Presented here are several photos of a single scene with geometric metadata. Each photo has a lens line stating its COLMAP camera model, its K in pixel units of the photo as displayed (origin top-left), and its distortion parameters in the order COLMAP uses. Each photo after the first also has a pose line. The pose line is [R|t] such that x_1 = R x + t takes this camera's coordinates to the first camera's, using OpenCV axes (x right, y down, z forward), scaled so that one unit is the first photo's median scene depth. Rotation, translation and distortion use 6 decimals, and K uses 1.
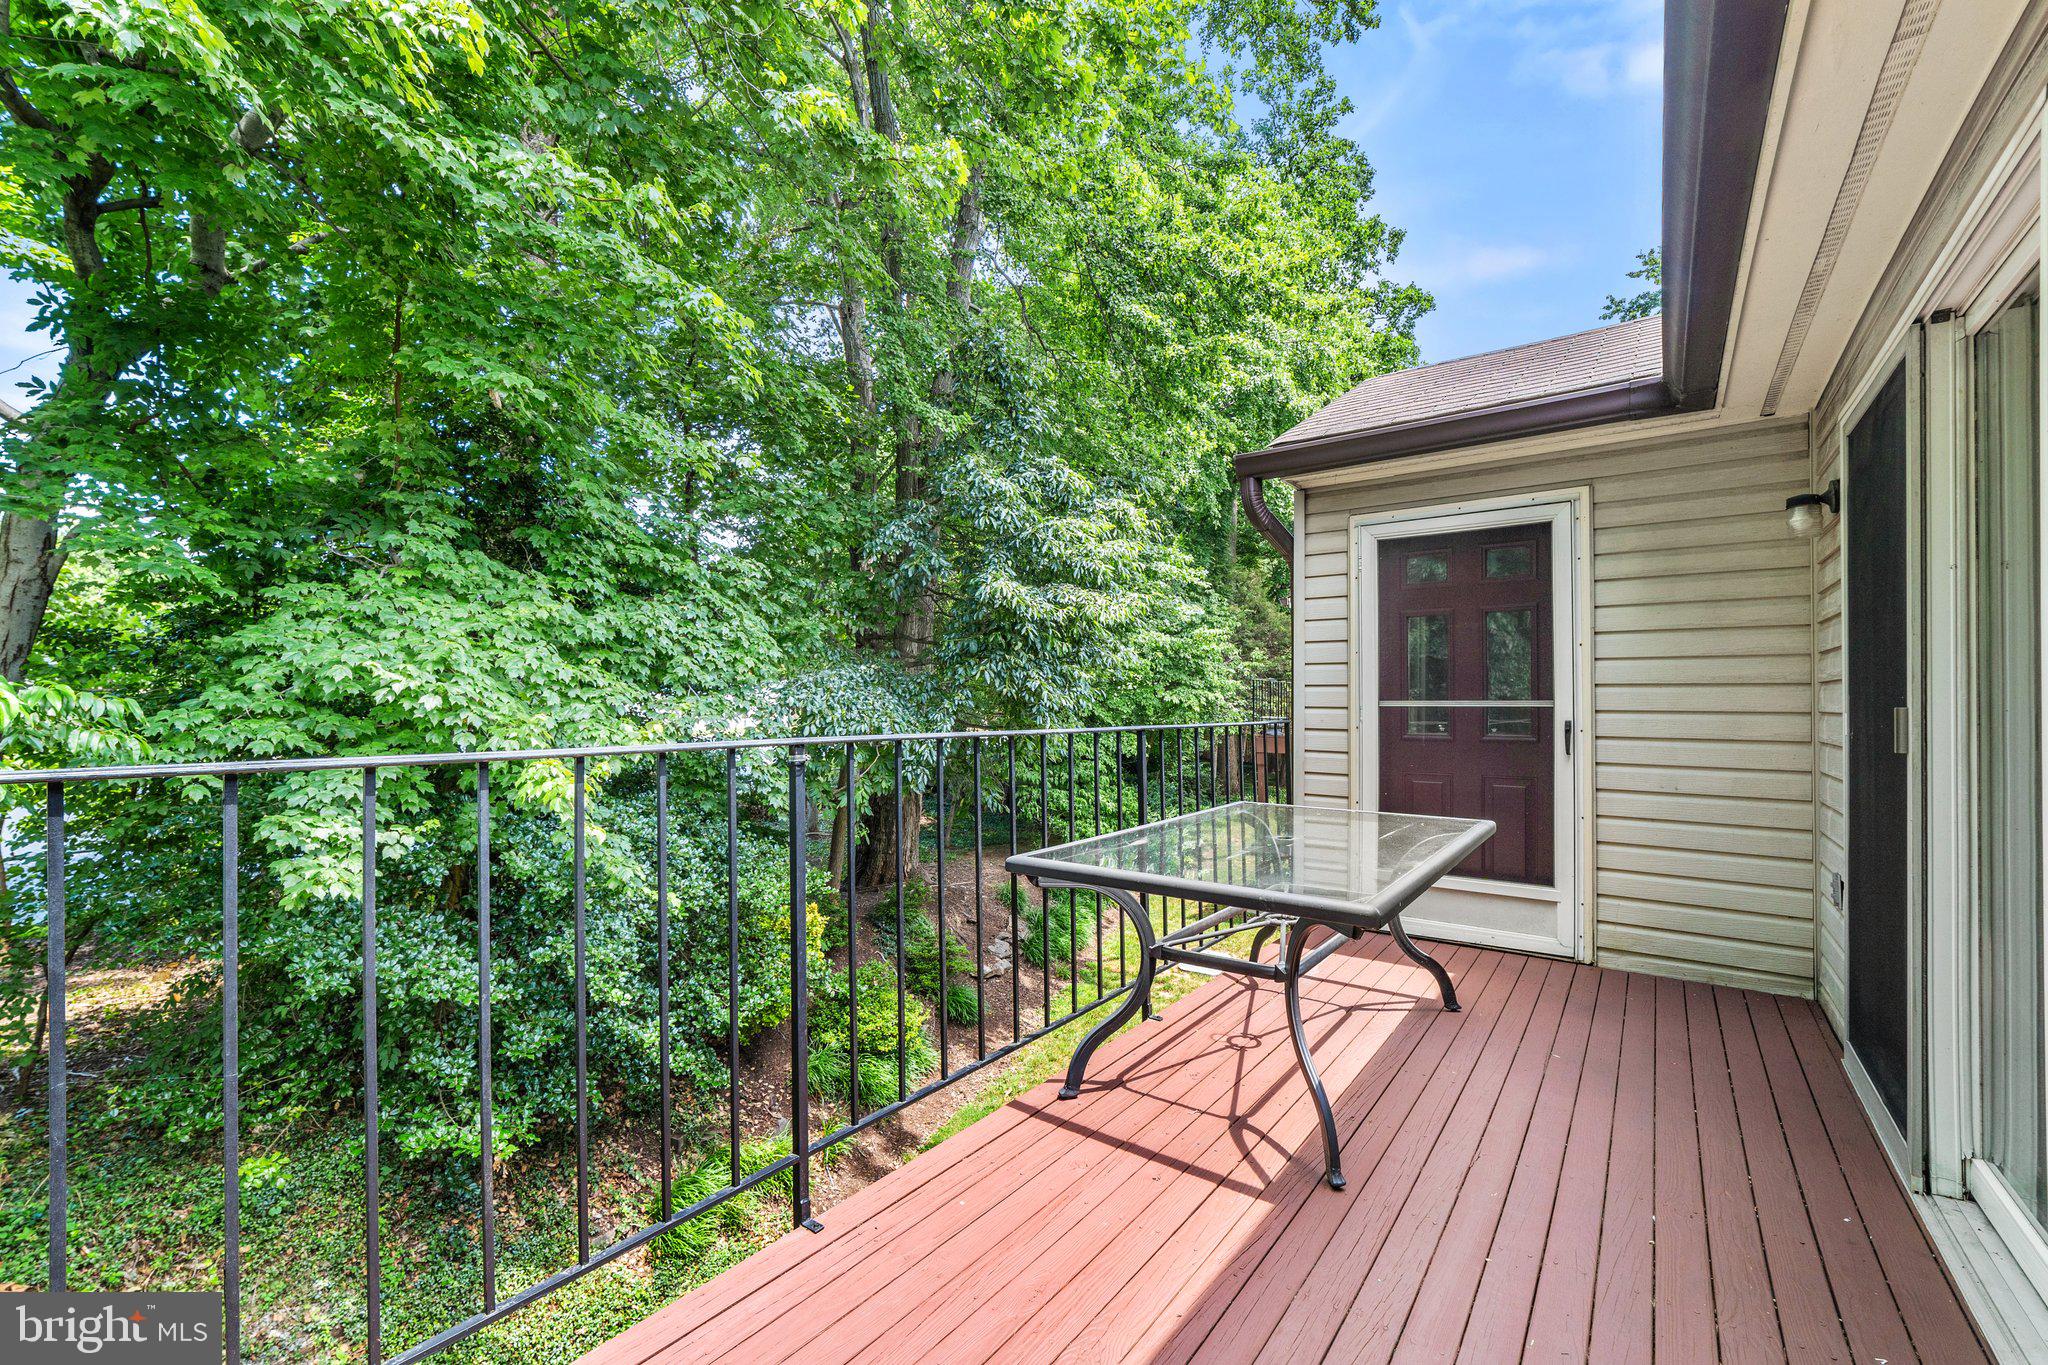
lens RADIAL K [[855.5, 0, 1013.9], [0, 855.5, 708.8], [0, 0, 1]] dist [0.003289, -0.000005]
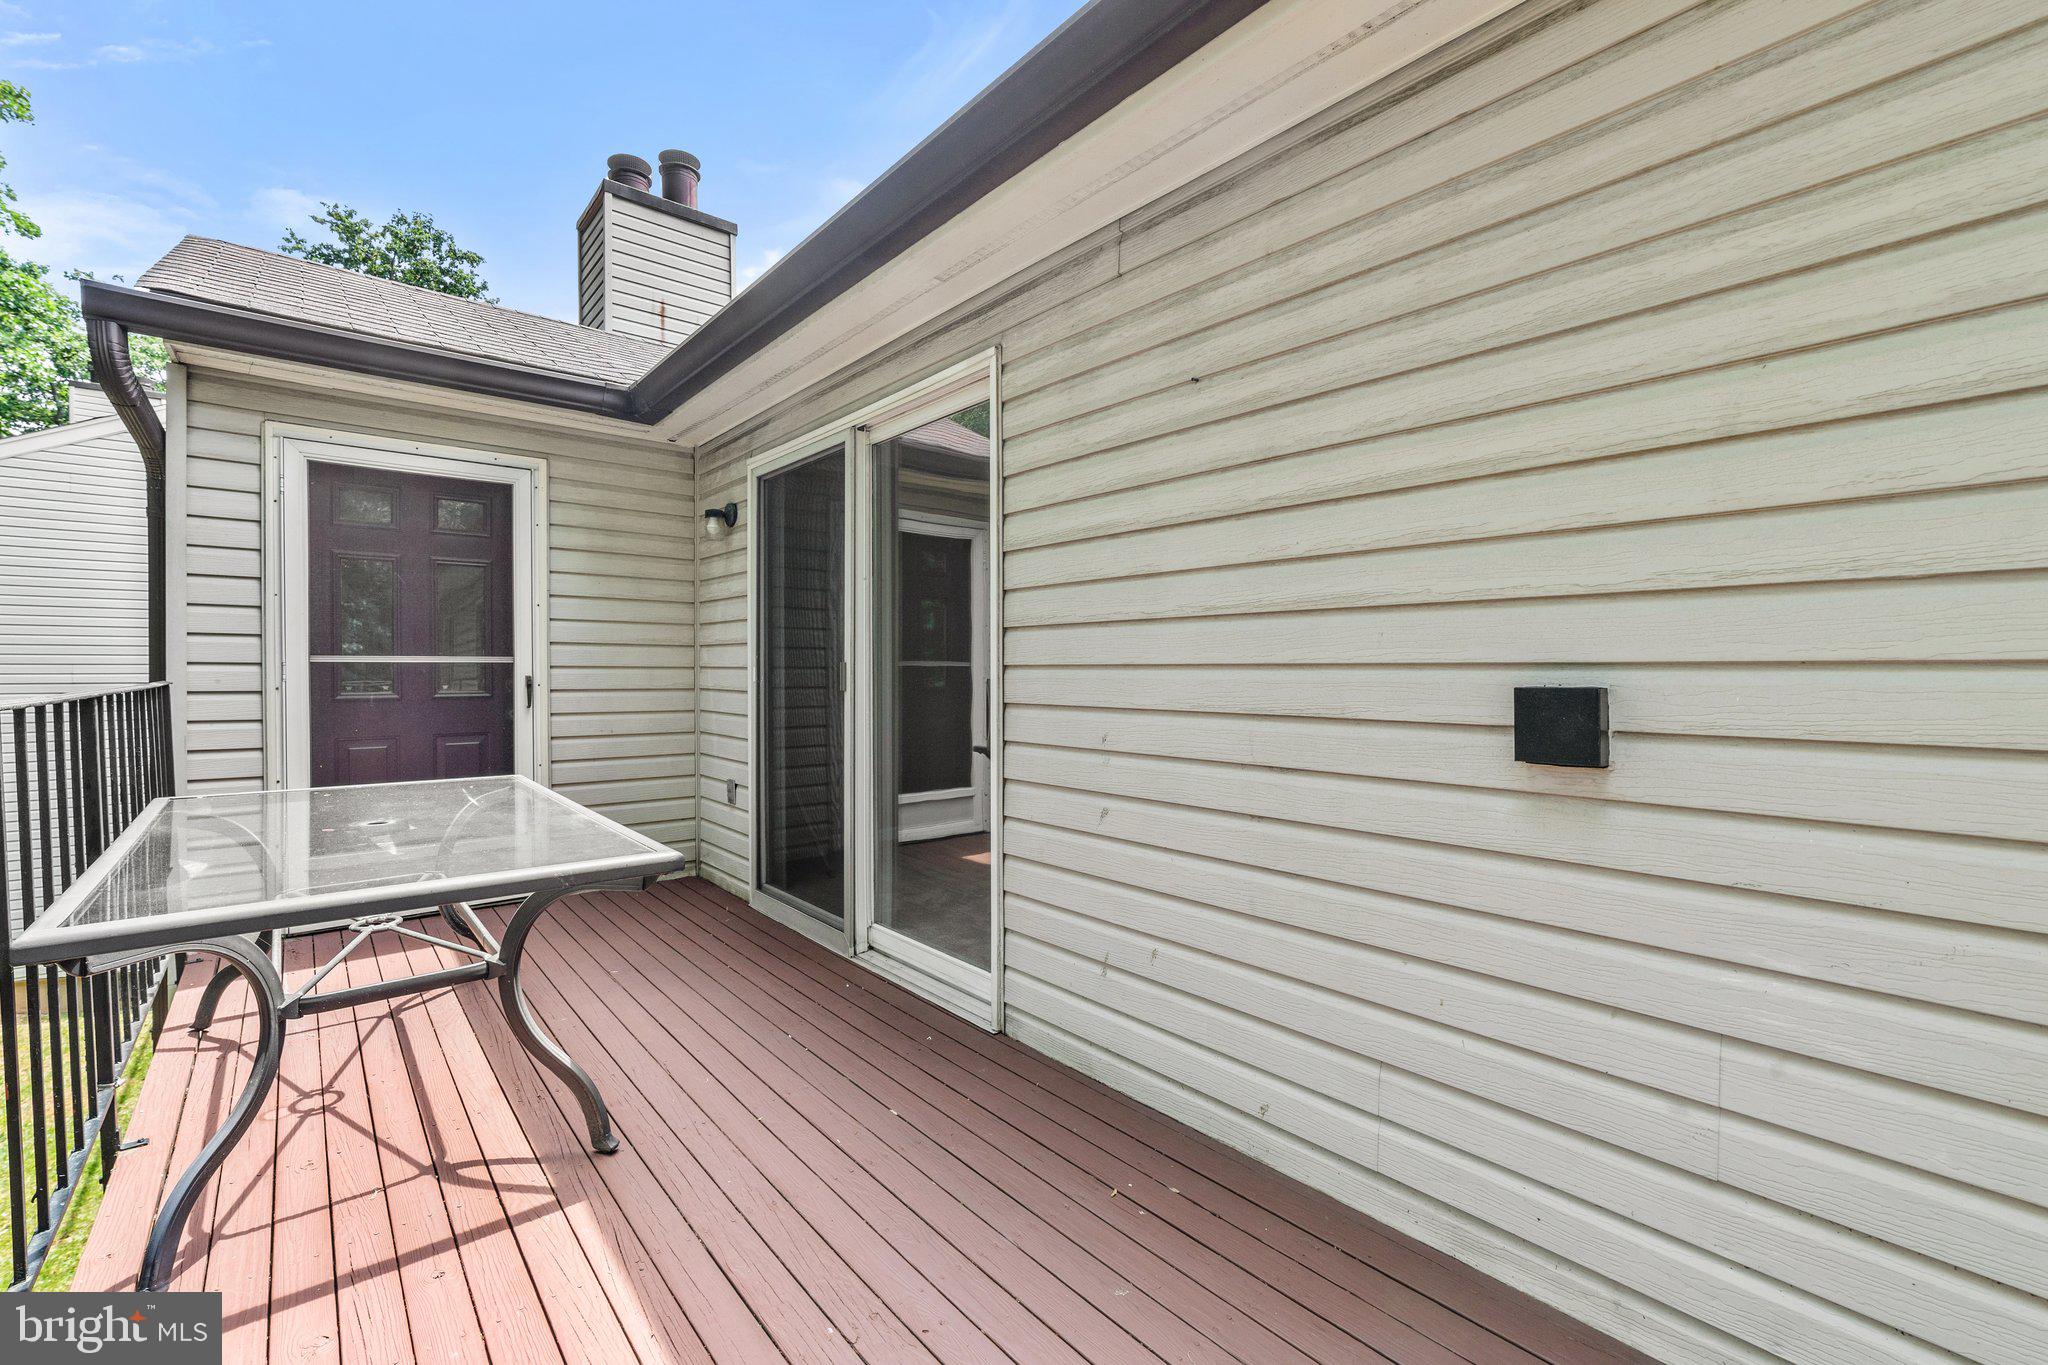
lens RADIAL K [[824.5, 0, 1023.2], [0, 824.5, 687.9], [0, 0, 1]] dist [-0.007928, 0.001888]
pose [[0.243414, -0.027723, 0.969526, -0.199482], [0.002246, 0.999605, 0.028019, 0.001689], [-0.969920, -0.004642, 0.243381, 0.156119]]
